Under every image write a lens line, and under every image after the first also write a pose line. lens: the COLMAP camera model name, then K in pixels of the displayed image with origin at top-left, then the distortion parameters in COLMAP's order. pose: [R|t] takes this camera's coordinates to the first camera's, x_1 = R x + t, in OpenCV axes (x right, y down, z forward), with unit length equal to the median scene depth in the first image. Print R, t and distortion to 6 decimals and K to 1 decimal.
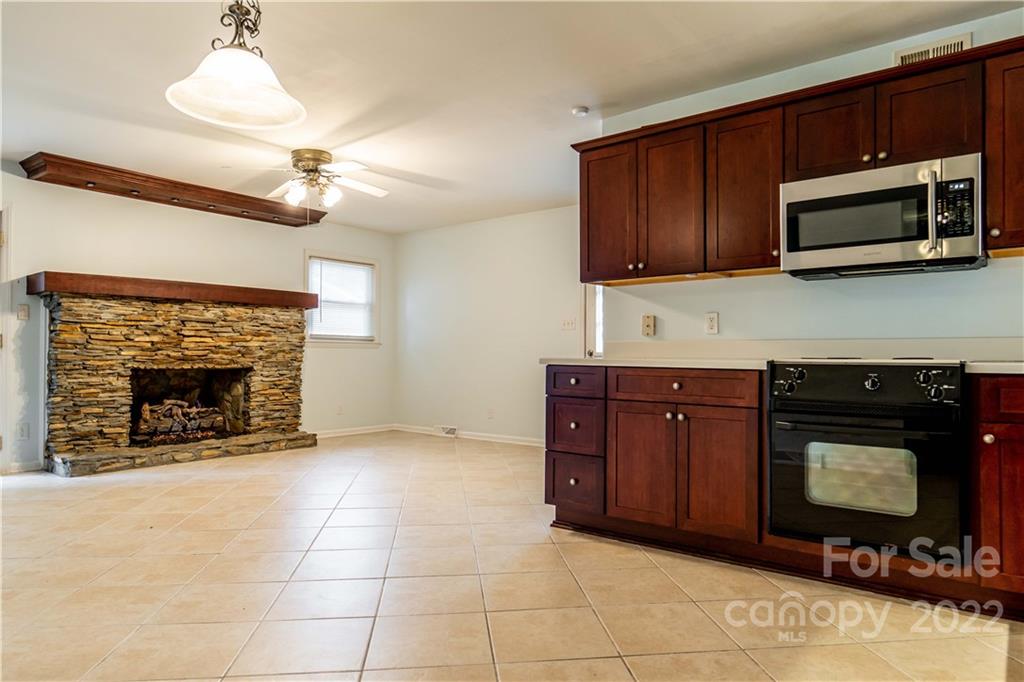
lens RADIAL K [[643.1, 0, 511.0], [0, 643.1, 349.8], [0, 0, 1]] dist [0.000574, 0.007258]
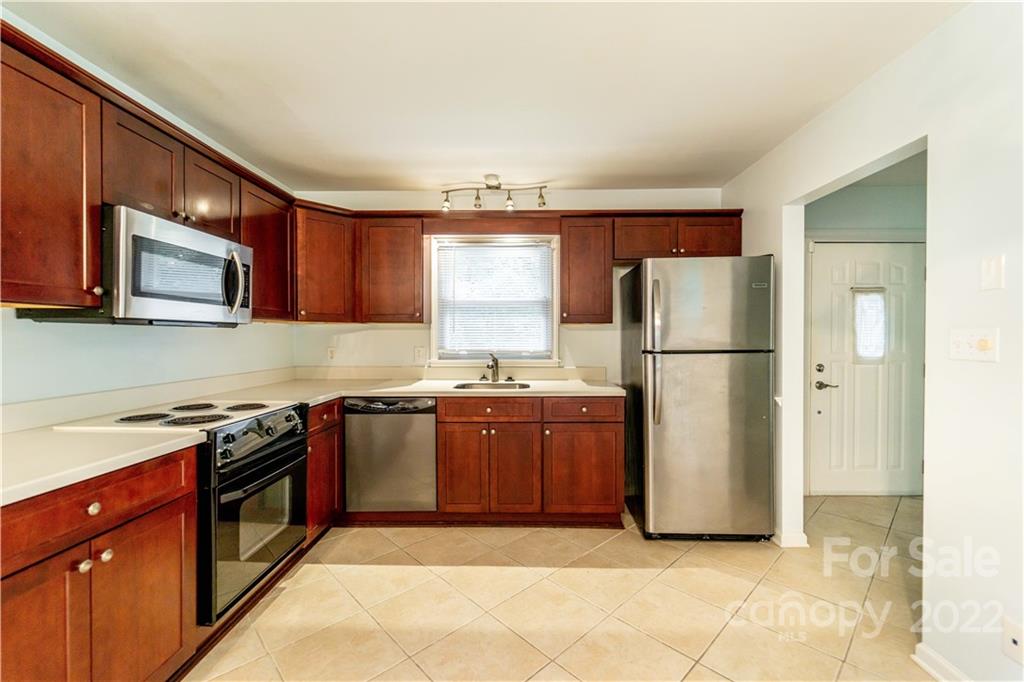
lens RADIAL K [[426.4, 0, 508.6], [0, 426.4, 344.5], [0, 0, 1]] dist [0.003602, -0.002176]
pose [[-0.598947, -0.020418, 0.800528, -0.158009], [-0.012983, 0.999791, 0.015786, -0.060250], [-0.800683, -0.000938, -0.599087, 0.537077]]
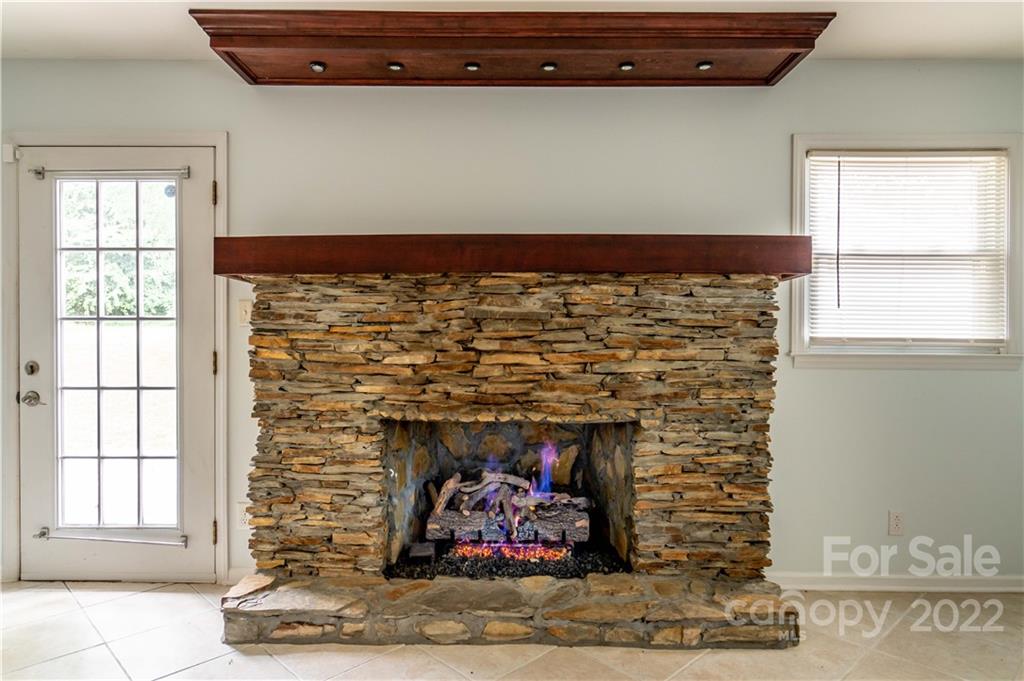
lens RADIAL K [[631.5, 0, 515.8], [0, 631.5, 331.6], [0, 0, 1]] dist [-0.001438, 0.002531]
pose [[0.617102, 0.003561, -0.786875, -0.144614], [0.004336, 0.999959, 0.007926, -0.043266], [0.786871, -0.008303, 0.617061, 0.805451]]
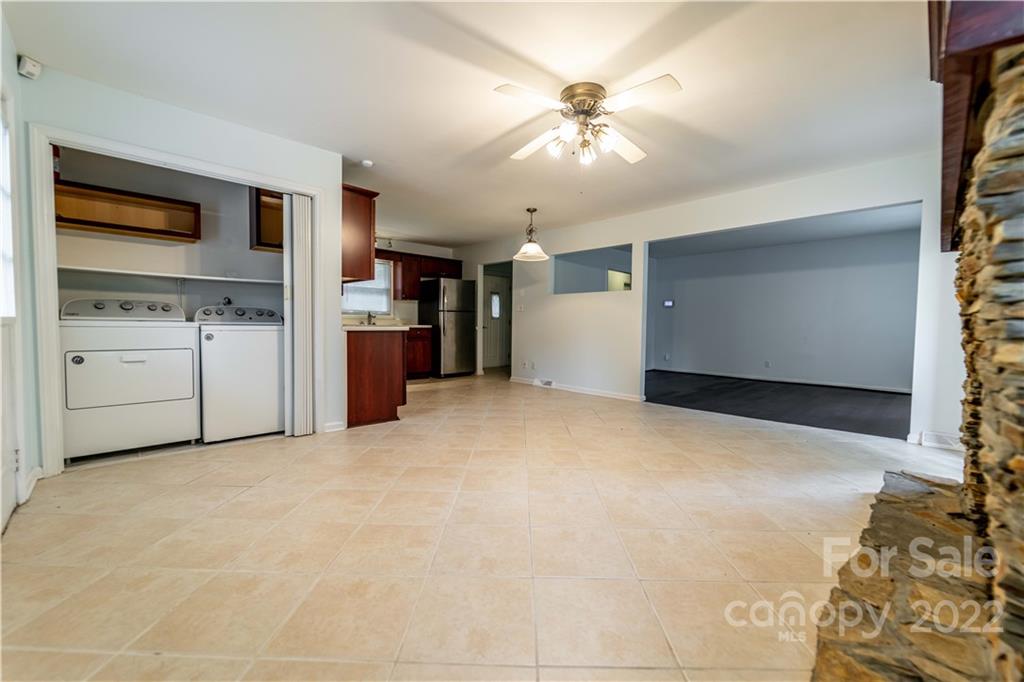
lens RADIAL K [[412.9, 0, 519.8], [0, 412.9, 339.4], [0, 0, 1]] dist [0.003639, -0.003440]
pose [[-0.993306, -0.022253, 0.113345, -0.271602], [-0.019224, 0.999430, 0.027748, 0.006535], [-0.113898, 0.025384, -0.993168, 1.435207]]
